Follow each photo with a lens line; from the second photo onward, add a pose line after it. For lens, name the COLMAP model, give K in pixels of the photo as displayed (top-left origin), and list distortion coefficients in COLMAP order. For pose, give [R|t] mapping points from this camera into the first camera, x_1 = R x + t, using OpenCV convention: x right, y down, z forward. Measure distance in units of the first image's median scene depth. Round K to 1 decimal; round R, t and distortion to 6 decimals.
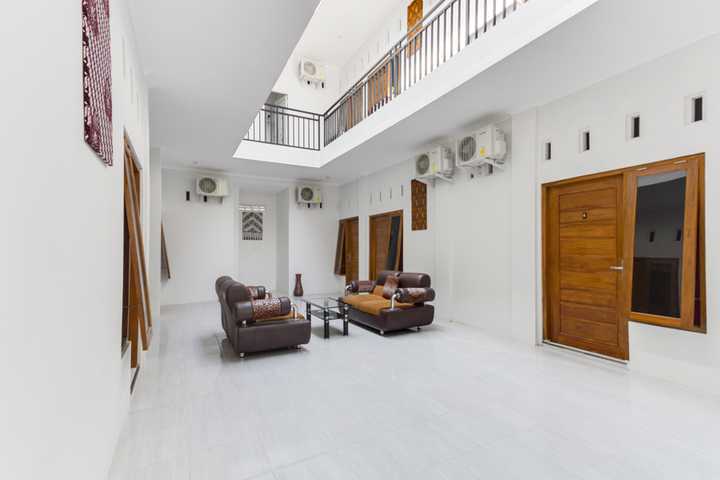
lens RADIAL K [[344.7, 0, 317.5], [0, 344.7, 241.3], [0, 0, 1]] dist [0.001131, 0.000298]
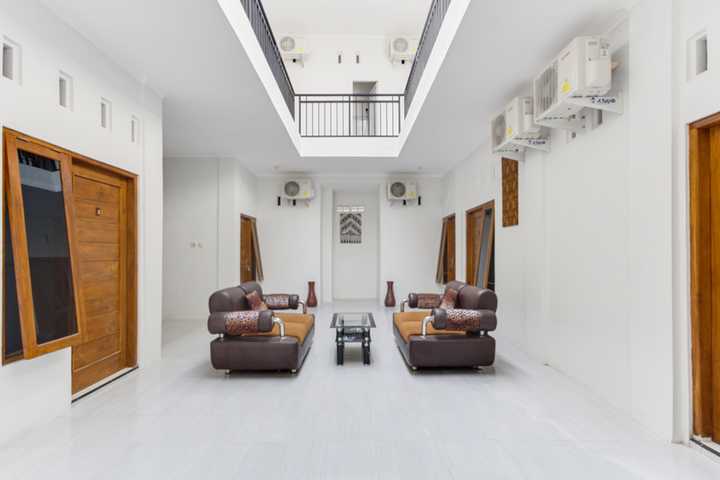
lens RADIAL K [[334.8, 0, 330.5], [0, 334.8, 247.1], [0, 0, 1]] dist [0.001340, 0.000259]
pose [[0.899302, -0.006031, -0.437286, 0.227344], [0.009971, 0.999928, 0.006714, 0.002227], [0.437214, -0.010398, 0.899297, 0.191012]]
